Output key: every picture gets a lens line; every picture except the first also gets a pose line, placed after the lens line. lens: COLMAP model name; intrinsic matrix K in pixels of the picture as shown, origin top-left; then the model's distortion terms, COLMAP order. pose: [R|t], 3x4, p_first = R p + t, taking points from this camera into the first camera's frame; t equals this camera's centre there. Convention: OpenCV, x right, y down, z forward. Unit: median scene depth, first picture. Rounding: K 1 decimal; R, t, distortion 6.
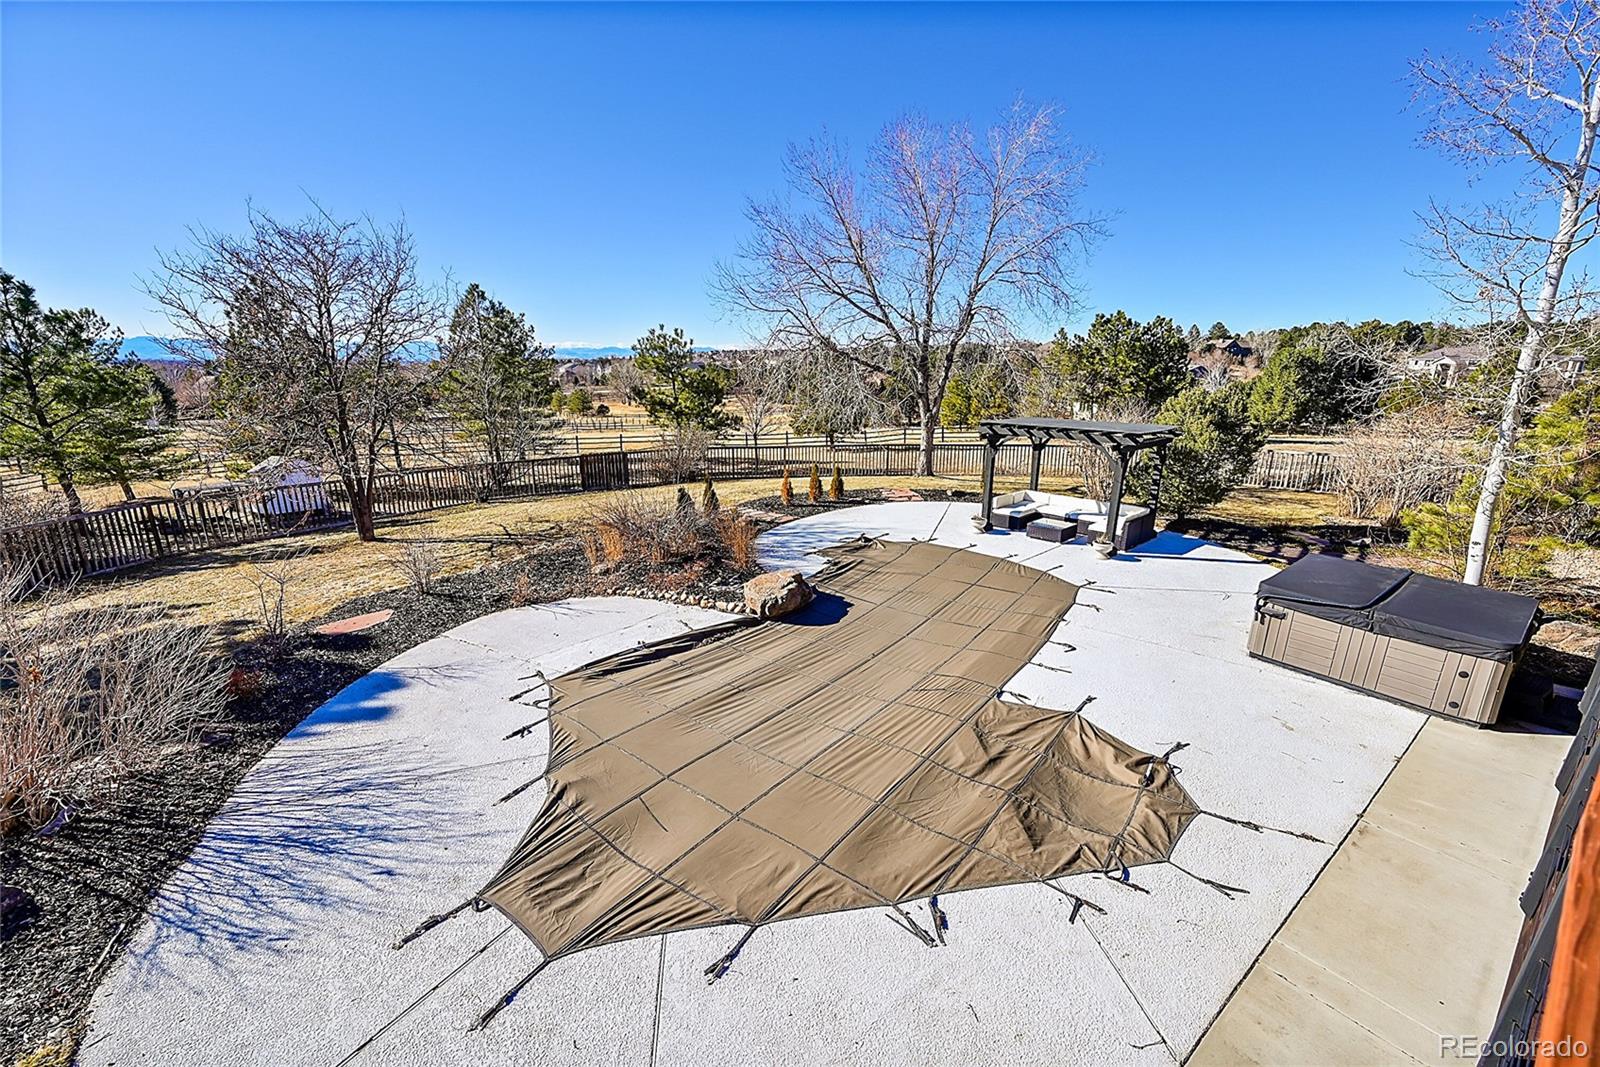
lens RADIAL K [[642.4, 0, 800.0], [0, 642.4, 533.5], [0, 0, 1]] dist [0.000583, 0.000028]
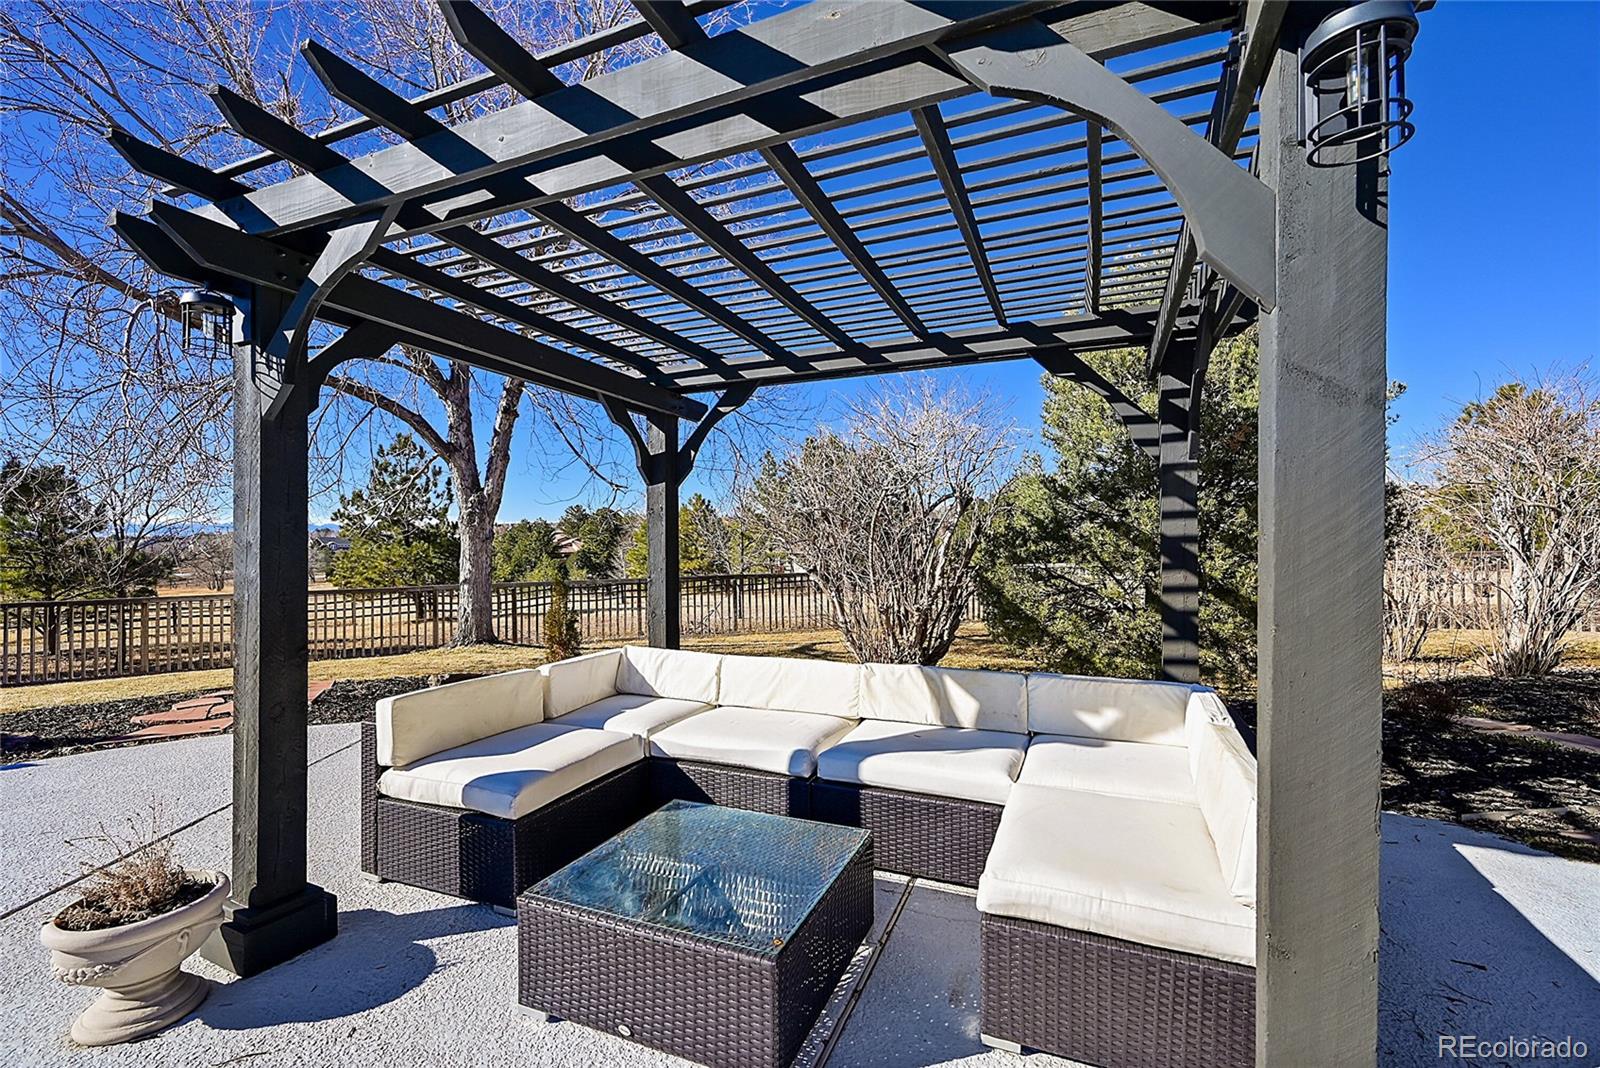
lens RADIAL K [[690.8, 0, 800.0], [0, 690.8, 534.0], [0, 0, 1]] dist [-0.000284, -0.000048]
pose [[0.918892, 0.001582, 0.394505, 0.316996], [0.104426, 0.963348, -0.247096, -0.039953], [-0.380437, 0.268251, 0.885047, 0.759712]]
